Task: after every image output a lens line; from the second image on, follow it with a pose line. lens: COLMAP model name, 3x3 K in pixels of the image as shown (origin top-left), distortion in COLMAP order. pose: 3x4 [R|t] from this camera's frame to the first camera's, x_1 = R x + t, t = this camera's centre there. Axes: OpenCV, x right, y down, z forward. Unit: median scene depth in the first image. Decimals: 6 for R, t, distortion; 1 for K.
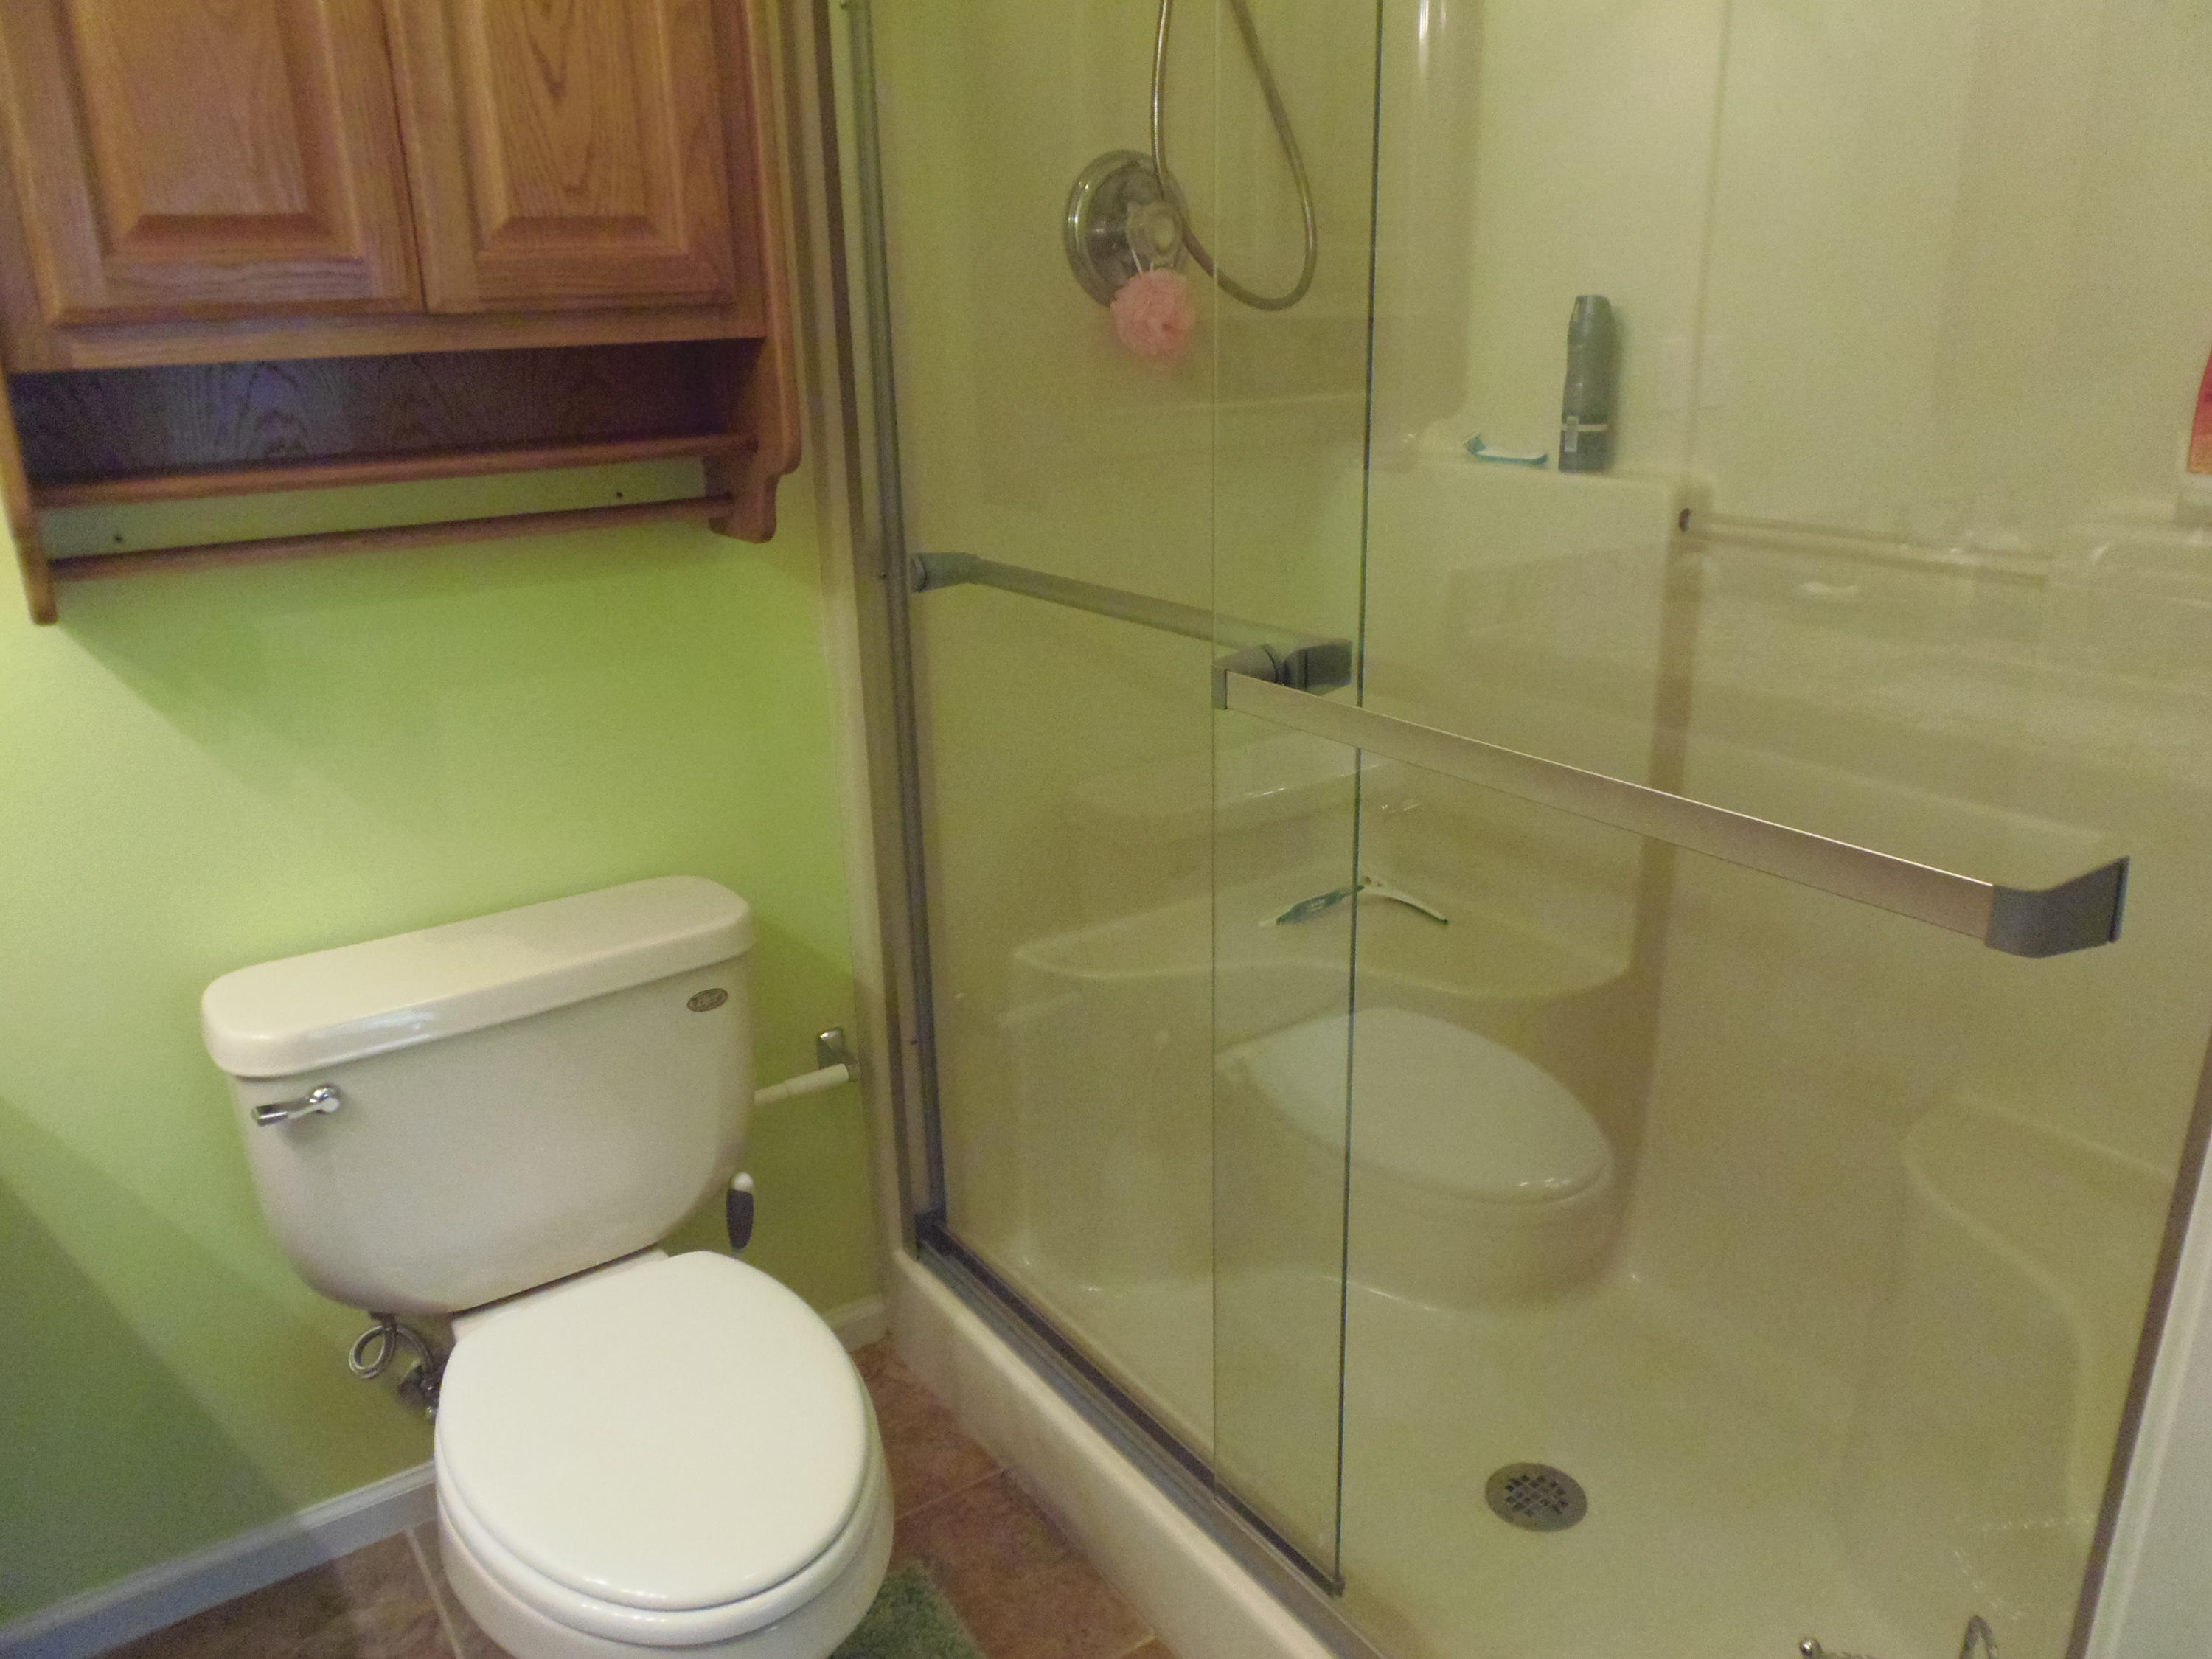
lens RADIAL K [[1610.9, 0, 1110.1], [0, 1610.9, 838.0], [0, 0, 1]] dist [-0.020668, 0.003510]
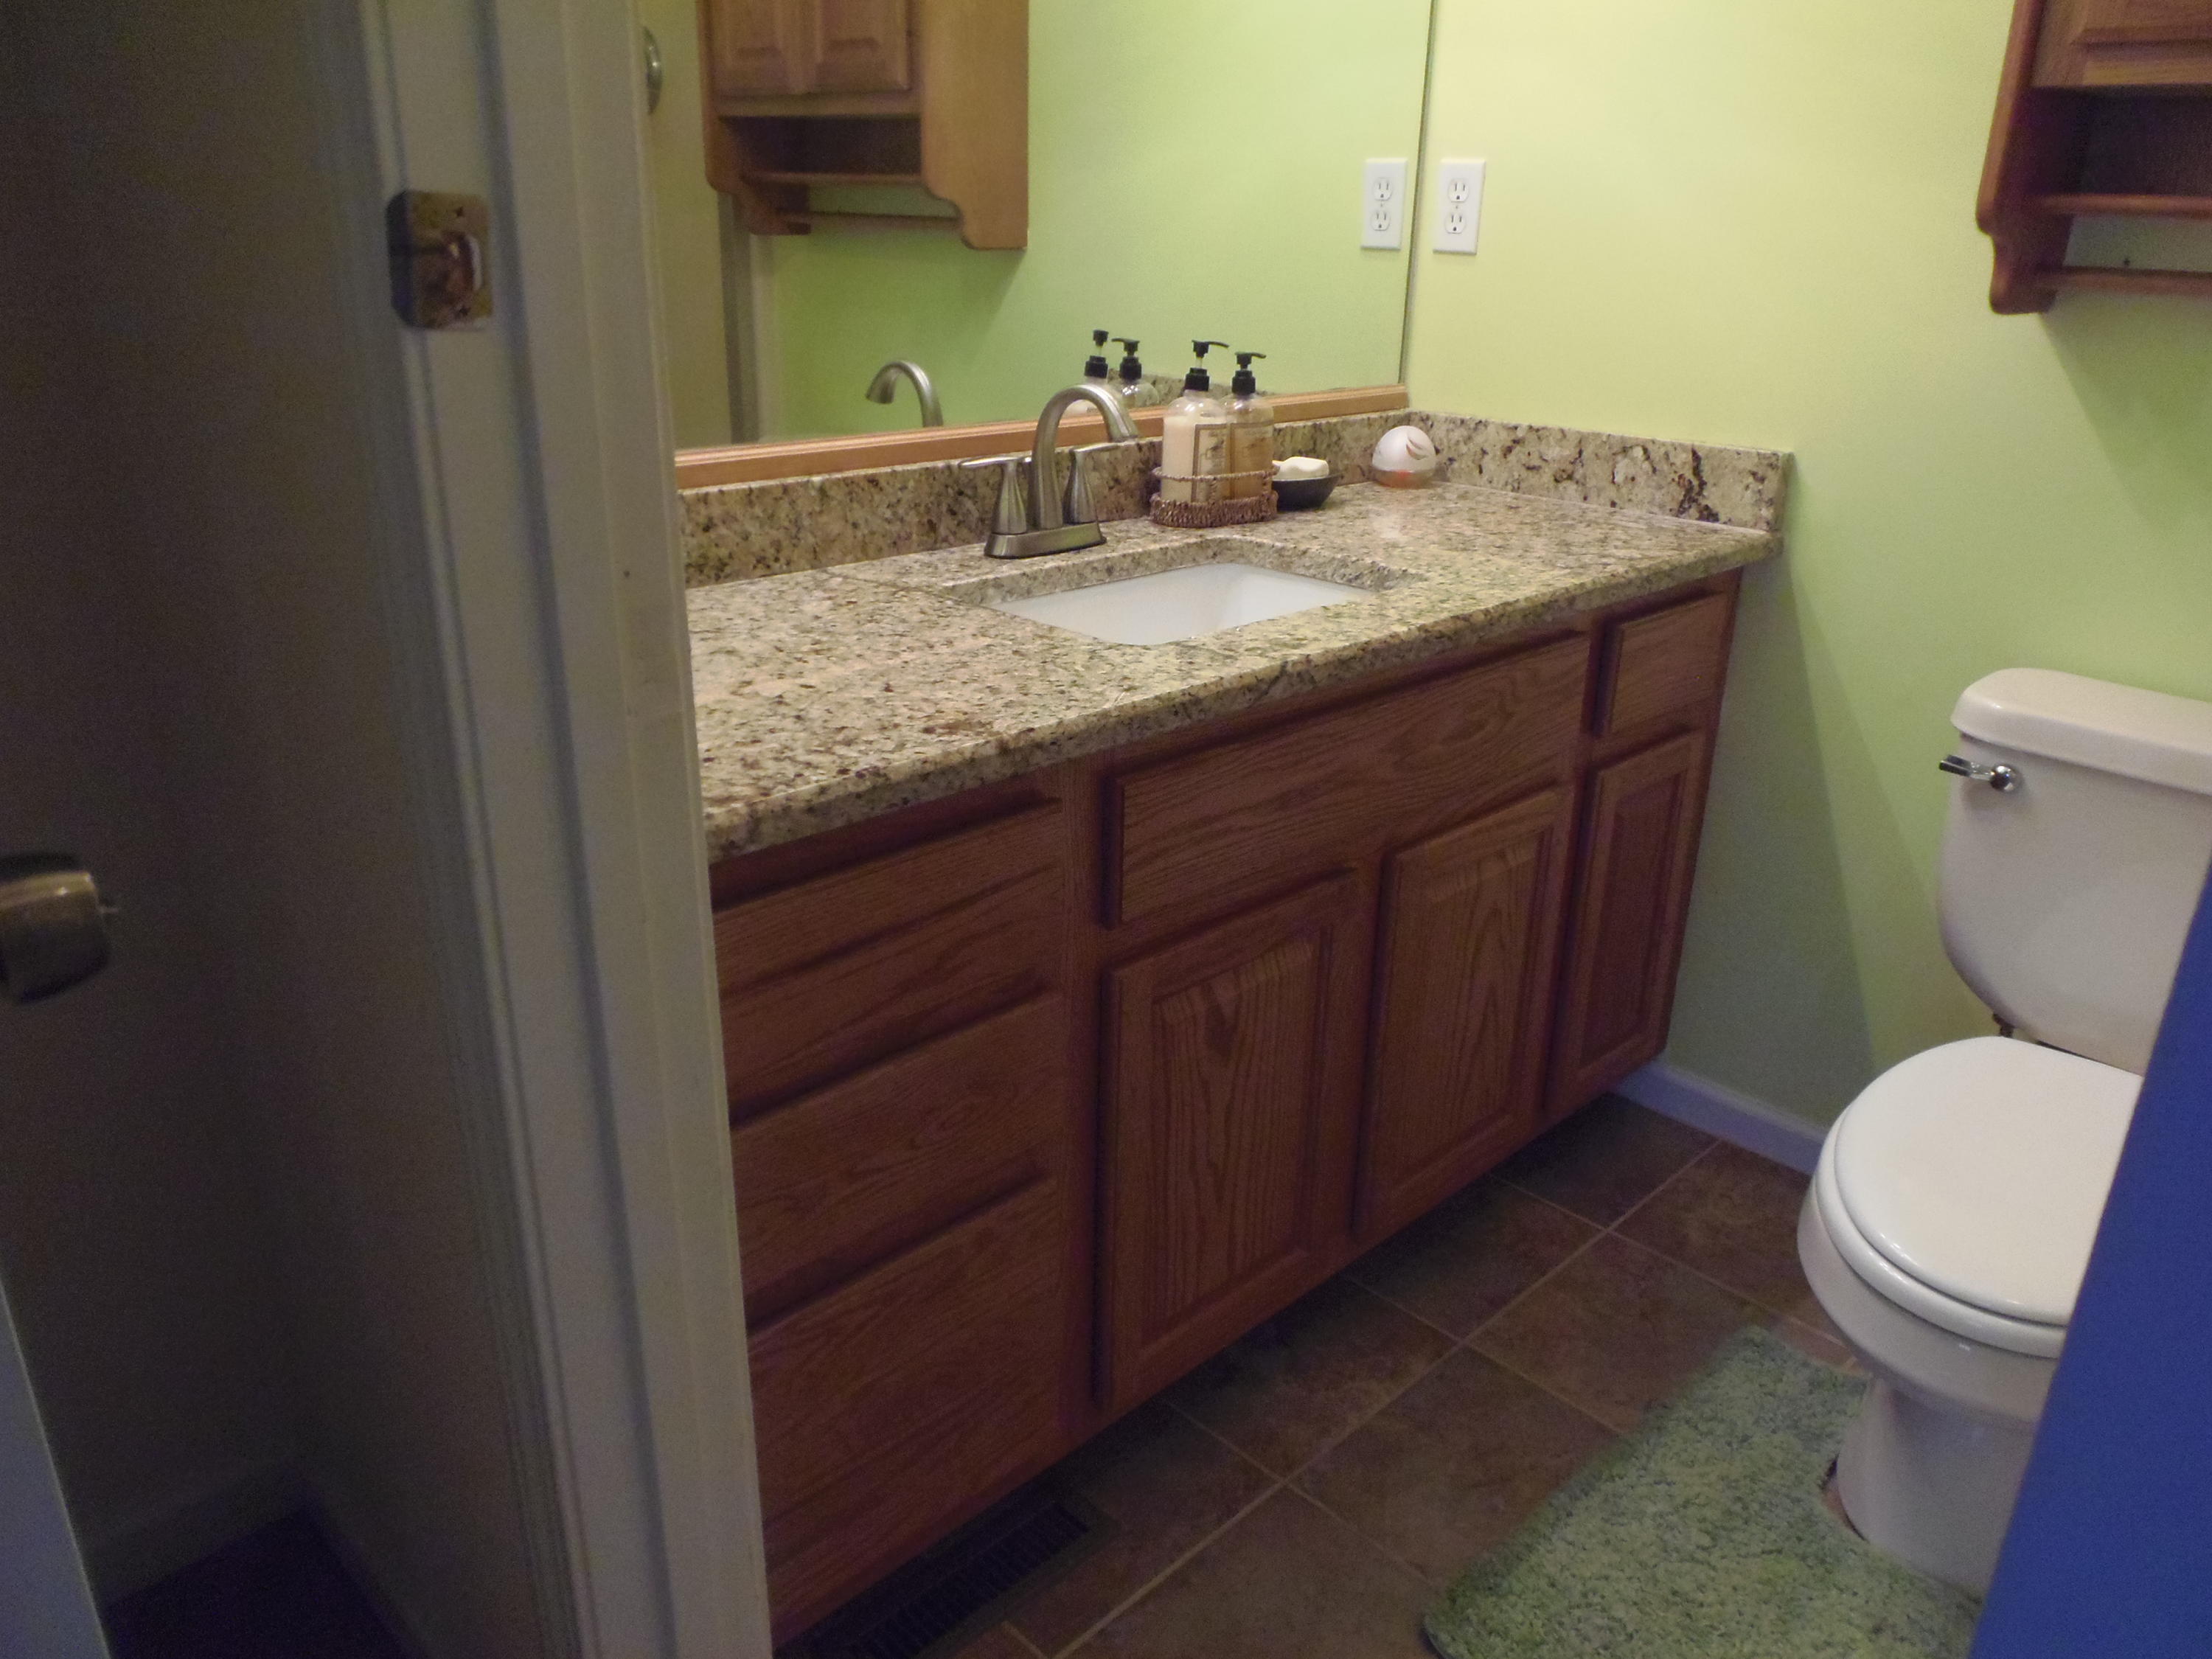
lens RADIAL K [[1610.9, 0, 1110.1], [0, 1610.9, 838.0], [0, 0, 1]] dist [-0.020668, 0.003510]
pose [[0.158258, 0.386307, -0.908692, 0.461464], [-0.339913, 0.885354, 0.317186, 0.061042], [0.927045, 0.258679, 0.271425, 0.141146]]
